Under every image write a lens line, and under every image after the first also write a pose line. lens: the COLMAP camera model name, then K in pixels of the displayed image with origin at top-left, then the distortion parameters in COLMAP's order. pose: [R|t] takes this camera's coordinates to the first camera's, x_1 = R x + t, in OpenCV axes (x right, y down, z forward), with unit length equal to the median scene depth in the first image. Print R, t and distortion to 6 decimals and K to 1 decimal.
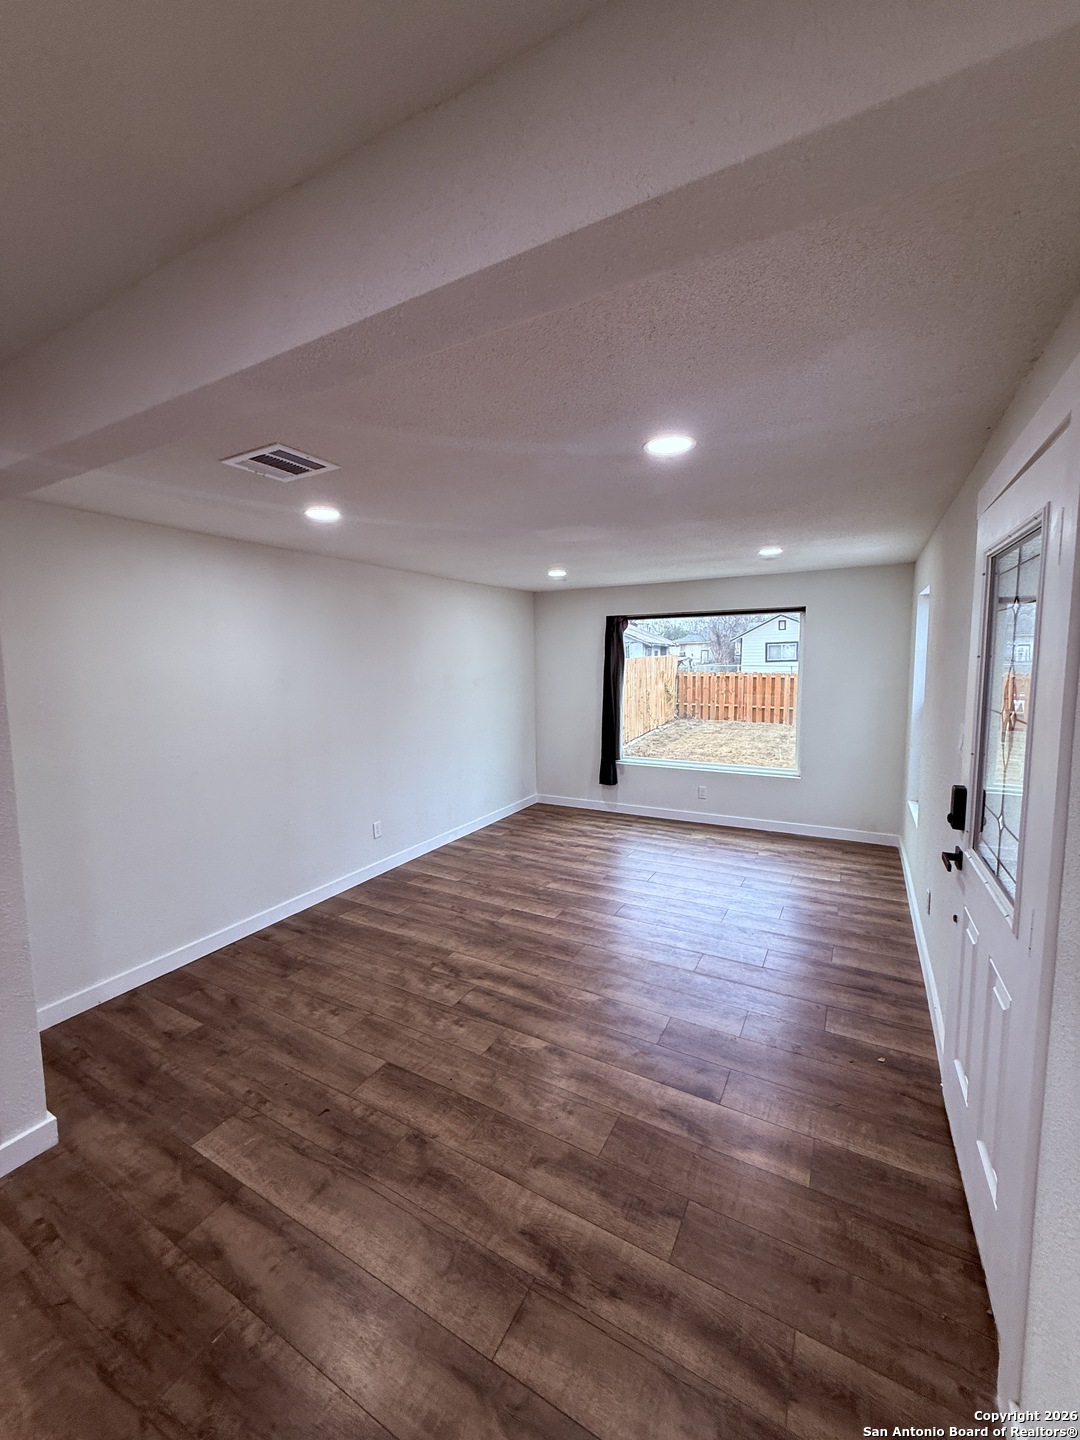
lens RADIAL K [[573.7, 0, 540.4], [0, 573.7, 716.0], [0, 0, 1]] dist [-0.001077, 0.000394]
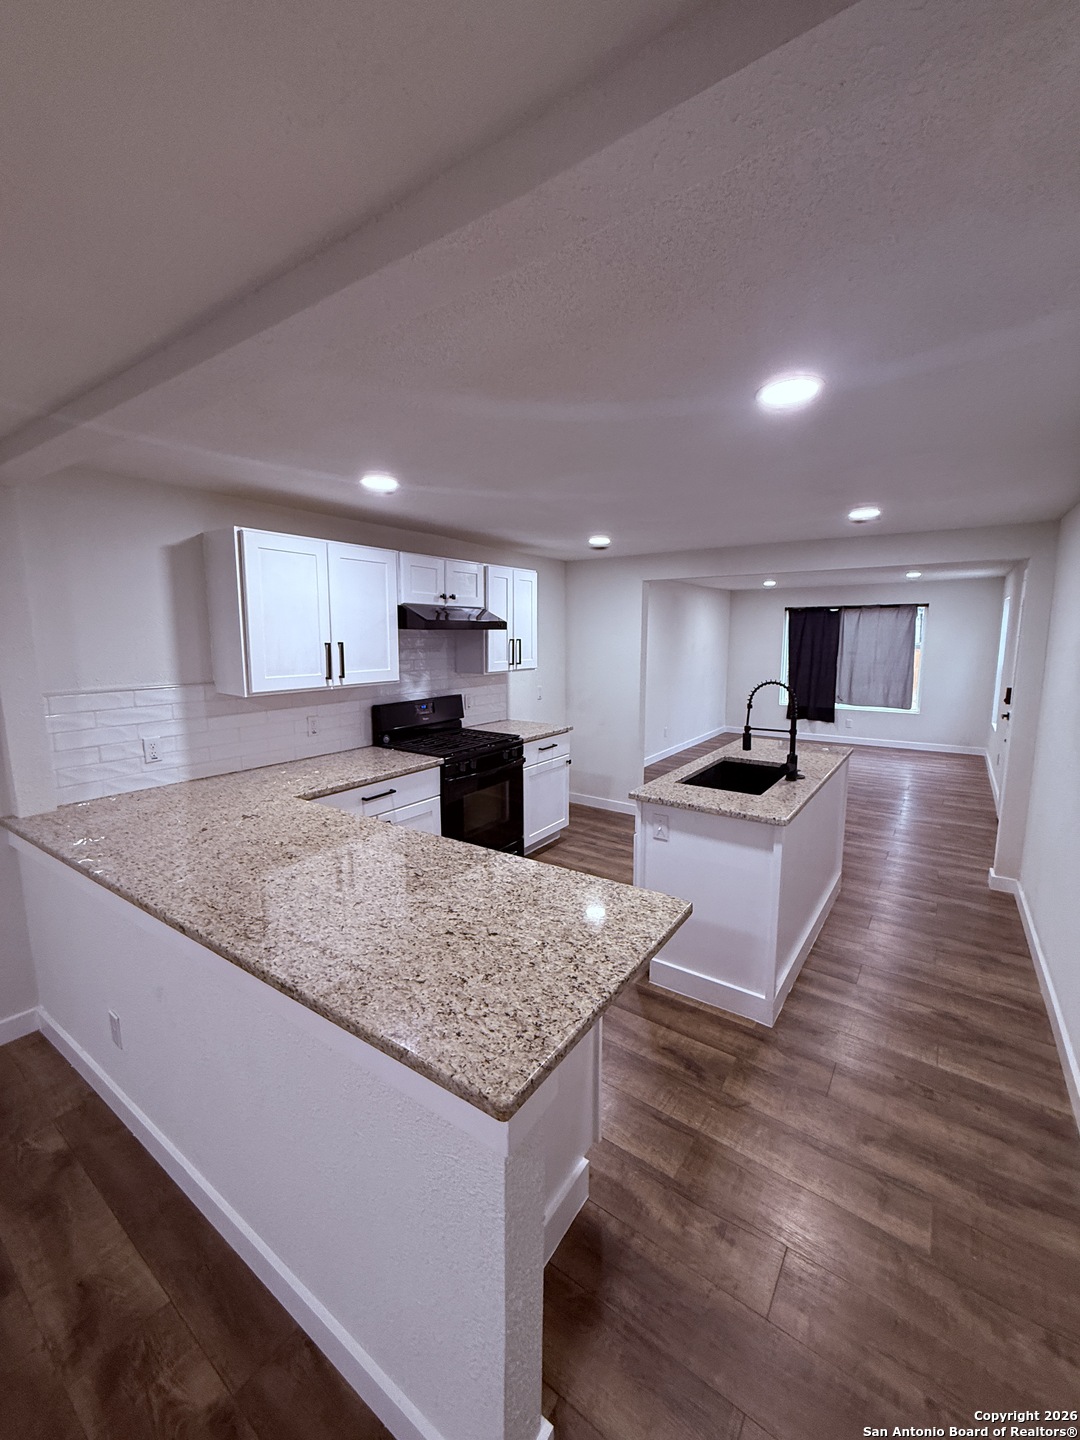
lens RADIAL K [[573.7, 0, 540.4], [0, 573.7, 716.0], [0, 0, 1]] dist [-0.001077, 0.000394]
pose [[0.993616, 0.022712, -0.110501, -0.747879], [-0.018208, 0.998969, 0.041596, 0.130258], [0.111332, -0.039318, 0.993005, -1.252207]]
